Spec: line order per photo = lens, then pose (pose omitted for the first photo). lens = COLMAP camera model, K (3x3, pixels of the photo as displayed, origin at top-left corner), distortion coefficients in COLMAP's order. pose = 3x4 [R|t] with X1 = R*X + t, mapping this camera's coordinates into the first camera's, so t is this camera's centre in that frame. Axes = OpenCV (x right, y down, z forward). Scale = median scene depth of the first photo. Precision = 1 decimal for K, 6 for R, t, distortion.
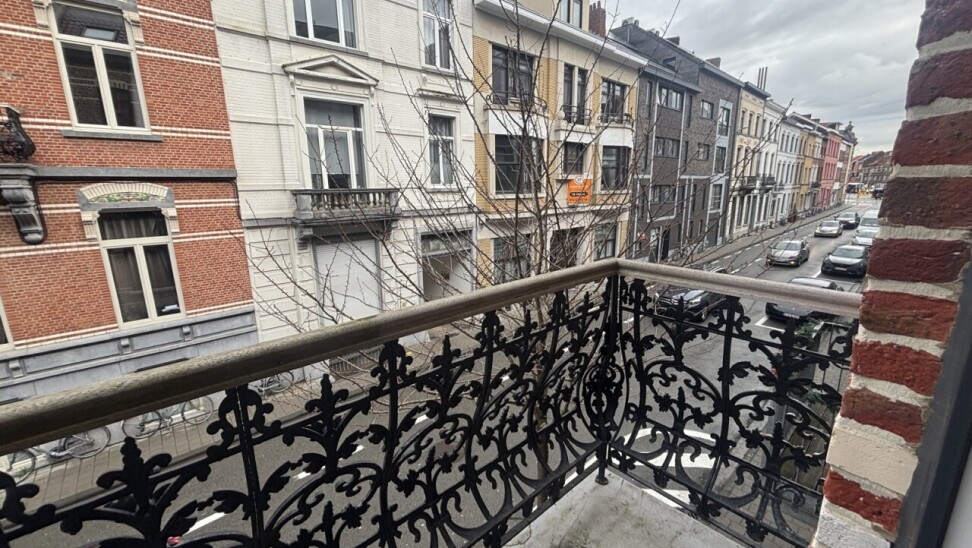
lens RADIAL K [[392.1, 0, 486.0], [0, 392.1, 274.0], [0, 0, 1]] dist [0.000347, -0.000122]
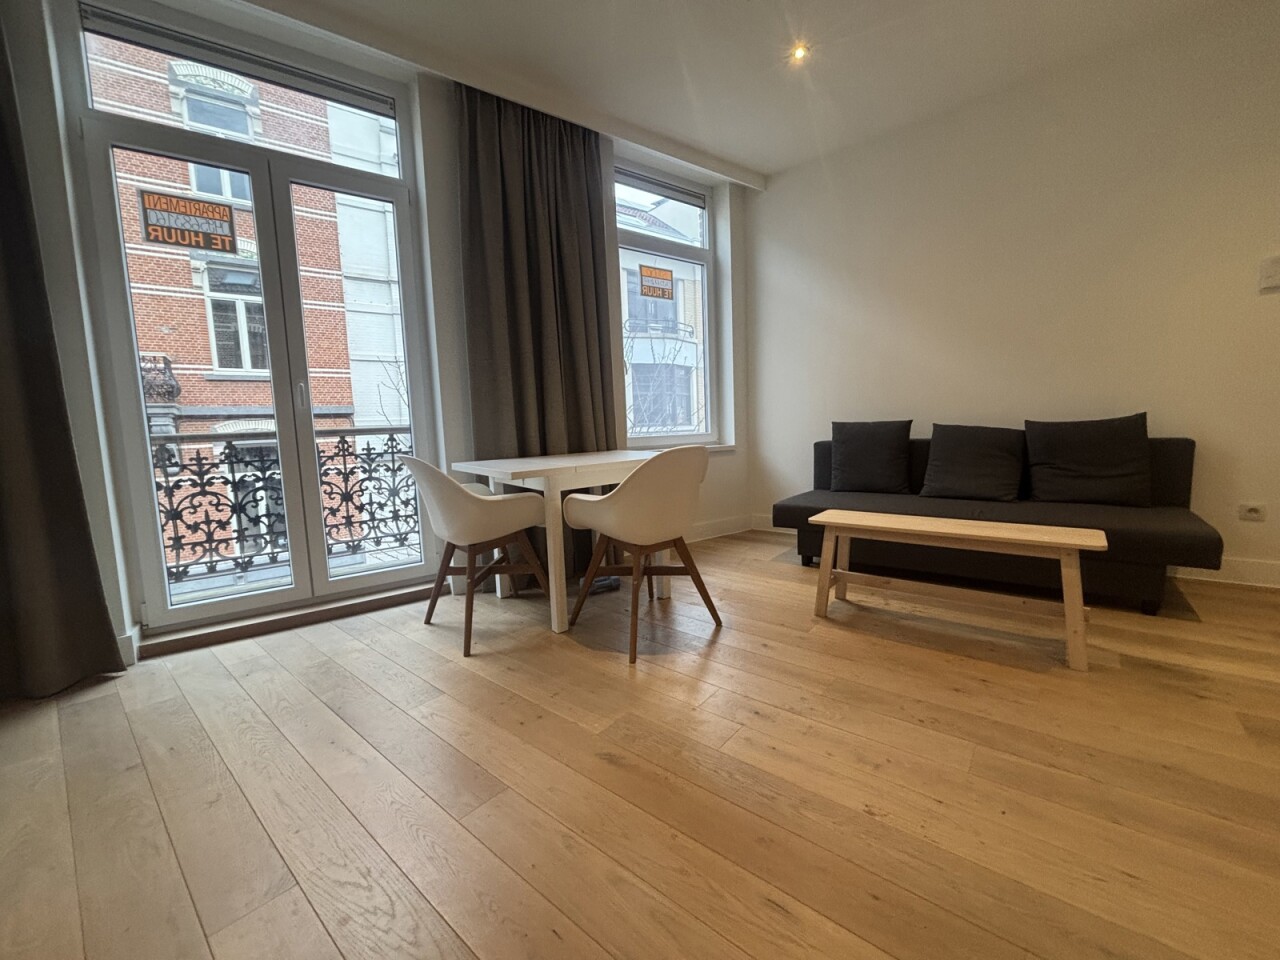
lens RADIAL K [[517.6, 0, 640.0], [0, 517.6, 476.7], [0, 0, 1]] dist [0.001843, 0.000831]
pose [[0.998056, -0.021168, -0.058624, 0.224807], [0.013657, 0.991977, -0.125681, 0.119391], [0.060814, 0.124636, 0.990337, -0.333227]]
